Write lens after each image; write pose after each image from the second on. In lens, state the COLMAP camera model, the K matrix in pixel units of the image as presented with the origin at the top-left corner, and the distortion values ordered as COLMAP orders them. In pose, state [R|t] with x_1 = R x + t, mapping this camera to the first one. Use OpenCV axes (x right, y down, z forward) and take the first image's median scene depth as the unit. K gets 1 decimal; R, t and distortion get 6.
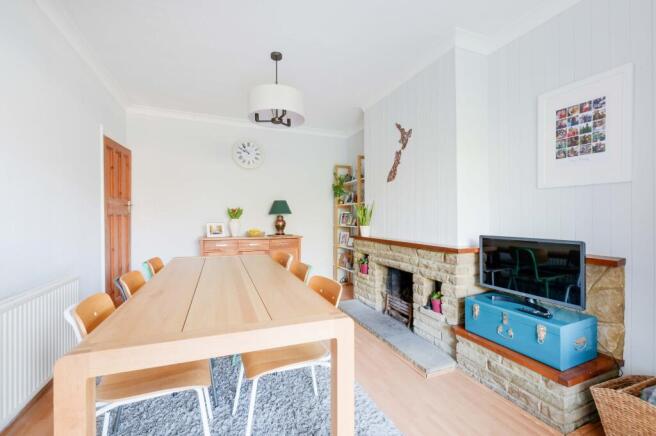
lens RADIAL K [[280.3, 0, 328.0], [0, 280.3, 218.0], [0, 0, 1]] dist [-0.000727, -0.000013]
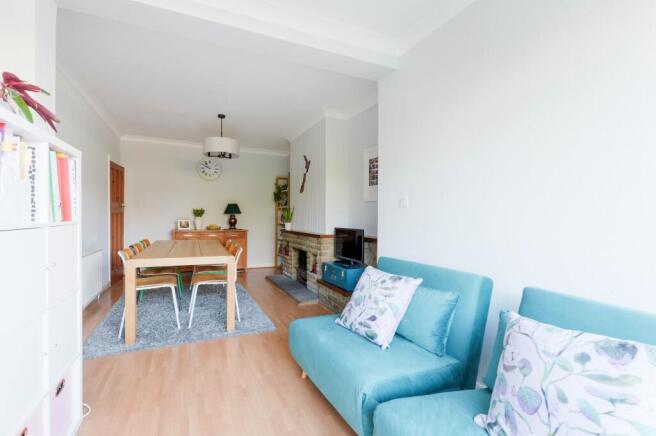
lens RADIAL K [[322.6, 0, 328.0], [0, 322.6, 218.0], [0, 0, 1]] dist [-0.000049, -0.000047]
pose [[0.999712, 0.011347, 0.021164, 0.322799], [-0.011322, 0.999935, -0.001314, 0.004258], [-0.021178, 0.001074, 0.999775, -0.712948]]
